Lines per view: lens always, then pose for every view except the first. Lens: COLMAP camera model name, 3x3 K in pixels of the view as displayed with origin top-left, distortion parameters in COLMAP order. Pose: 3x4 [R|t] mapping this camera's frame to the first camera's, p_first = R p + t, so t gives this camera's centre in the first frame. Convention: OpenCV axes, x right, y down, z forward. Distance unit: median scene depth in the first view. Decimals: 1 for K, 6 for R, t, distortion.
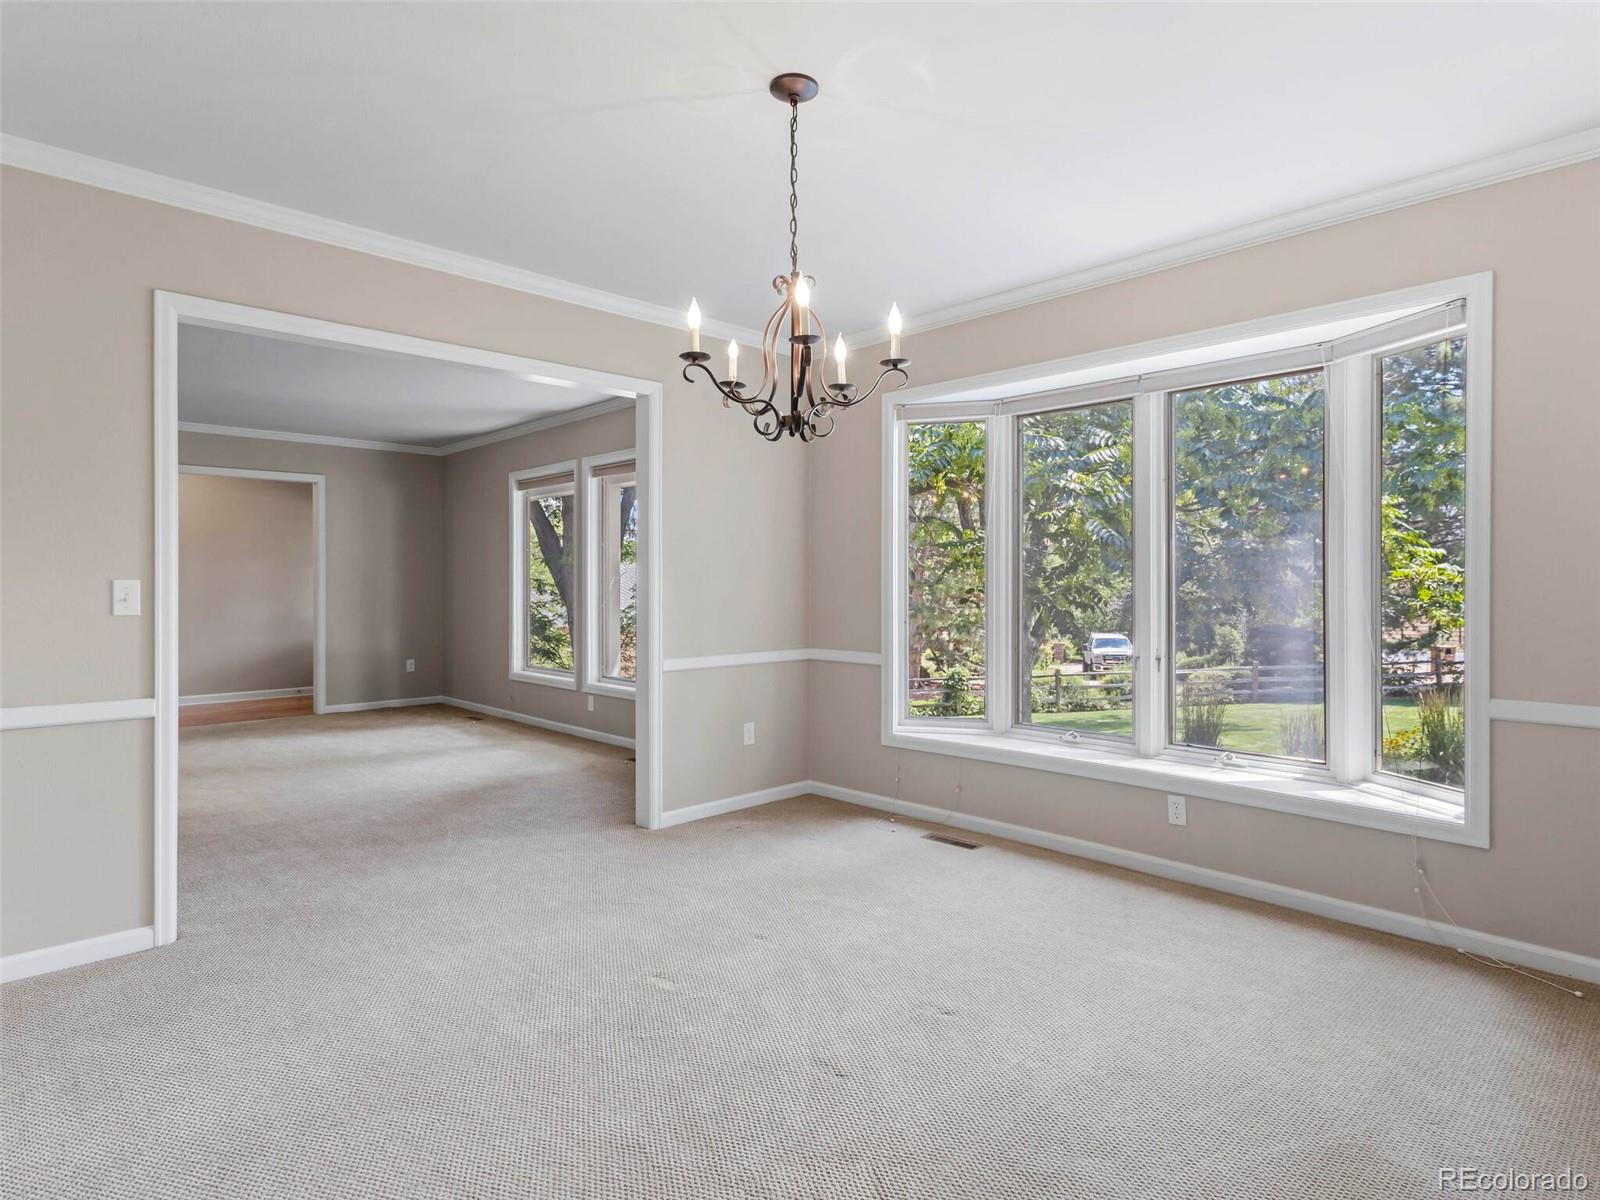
lens RADIAL K [[884.7, 0, 800.7], [0, 884.7, 572.6], [0, 0, 1]] dist [0.005787, 0.006449]
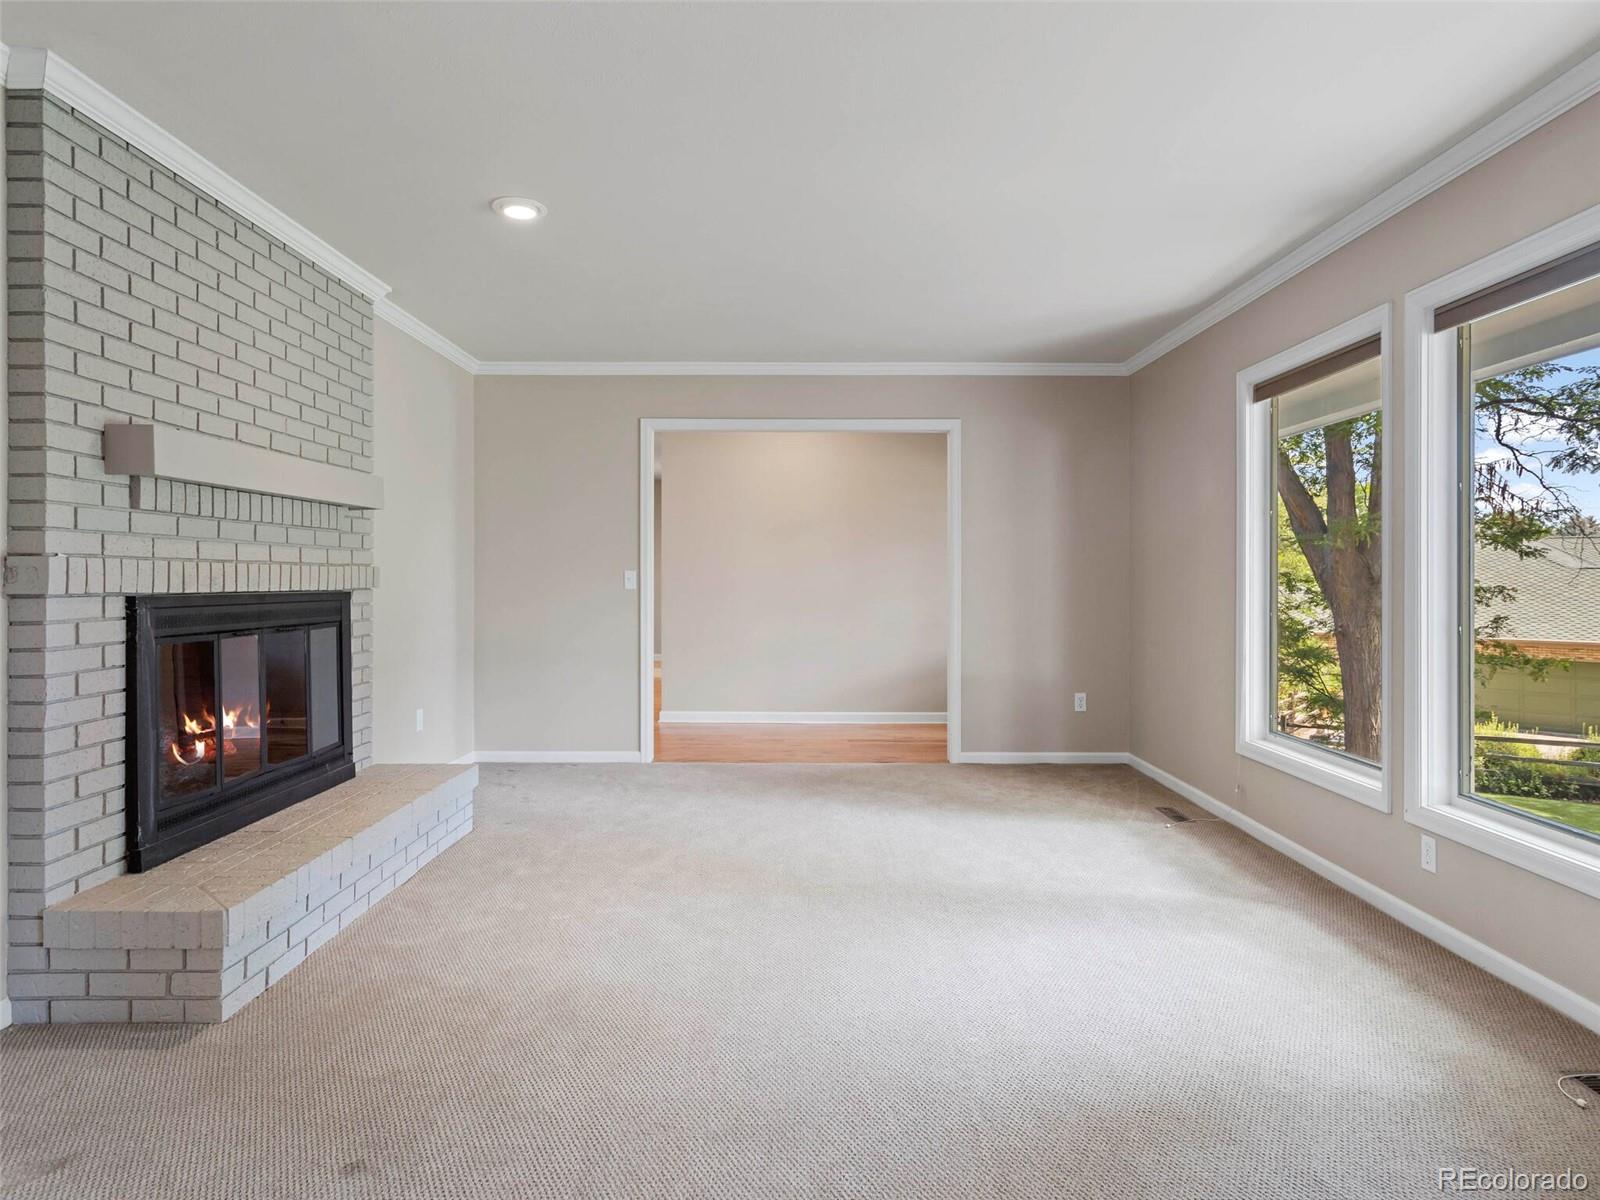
lens RADIAL K [[899.3, 0, 814.5], [0, 899.3, 571.1], [0, 0, 1]] dist [-0.013478, 0.008367]
pose [[0.716618, 0.003244, -0.697458, -0.072180], [0.000653, 0.999986, 0.005322, 0.003218], [0.697466, -0.004269, 0.716606, 0.233634]]
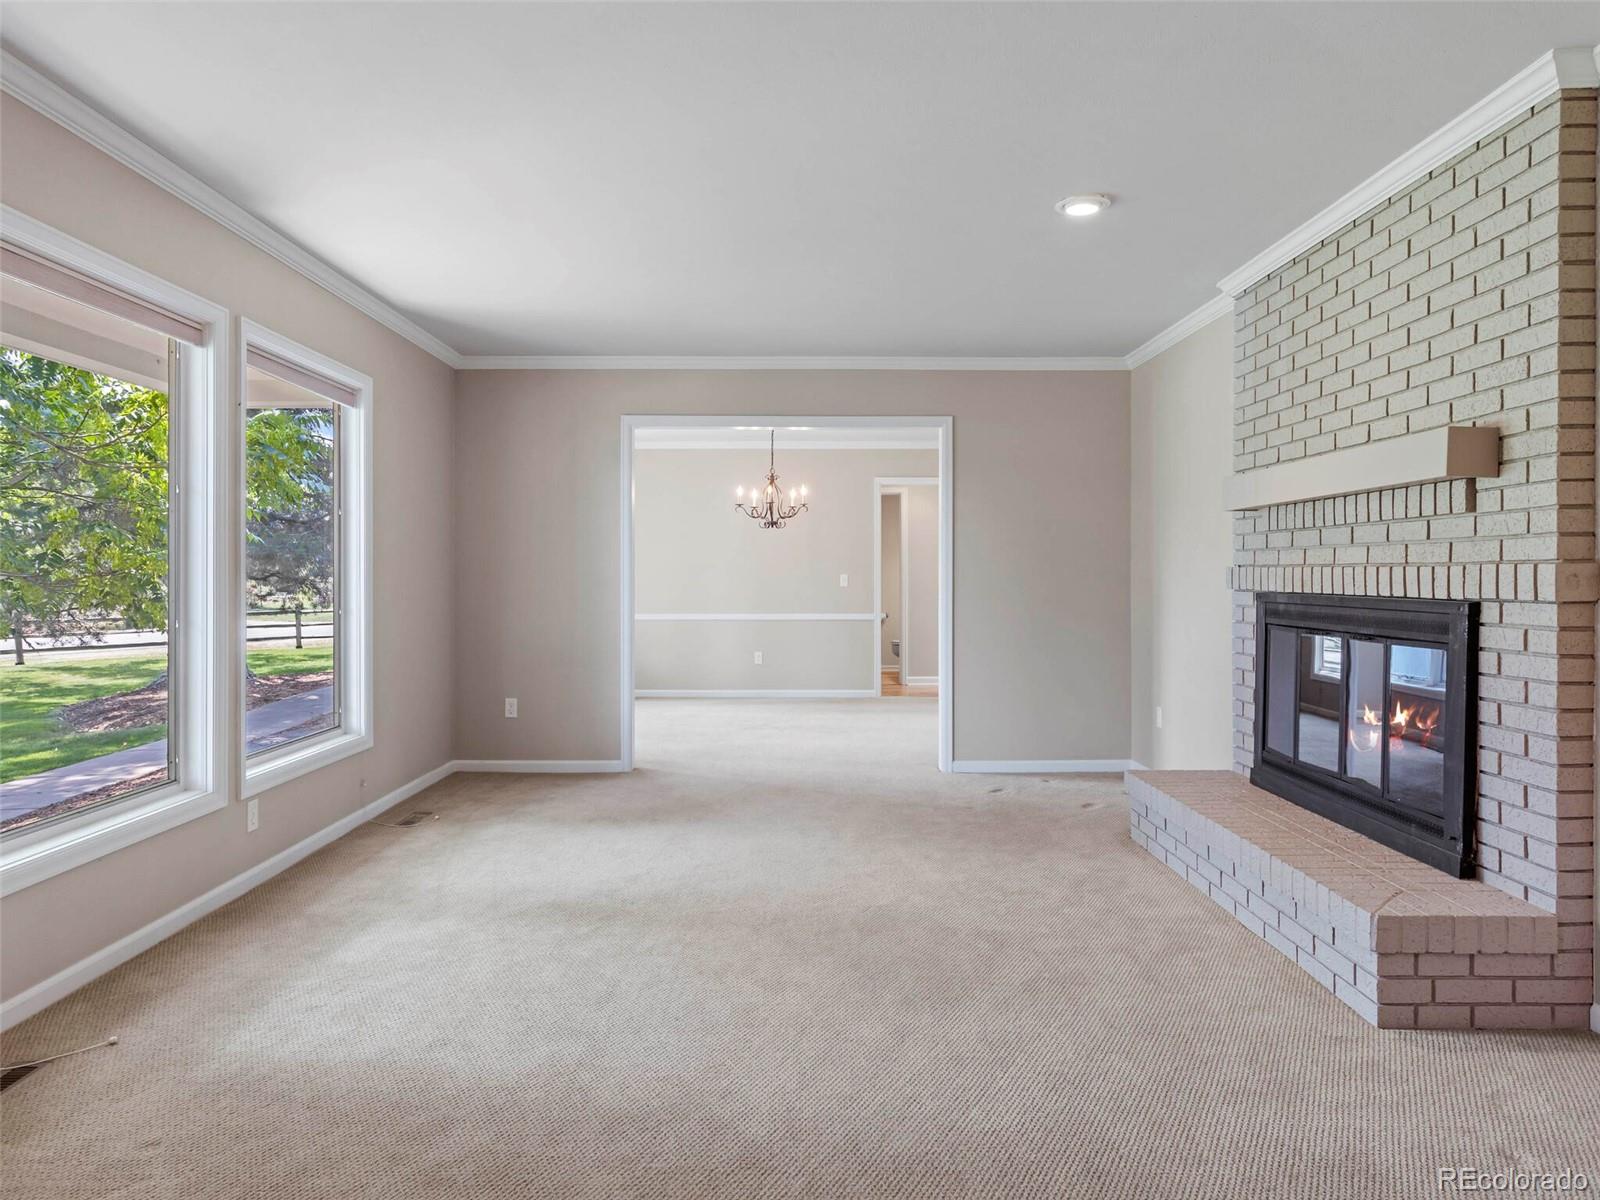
lens RADIAL K [[970.2, 0, 799.3], [0, 970.2, 595.6], [0, 0, 1]] dist [-0.004246, 0.003772]
pose [[-0.717691, -0.007734, 0.696319, -0.414030], [-0.003486, 0.999966, 0.007514, 0.008471], [-0.696353, 0.002966, -0.717693, 0.578970]]
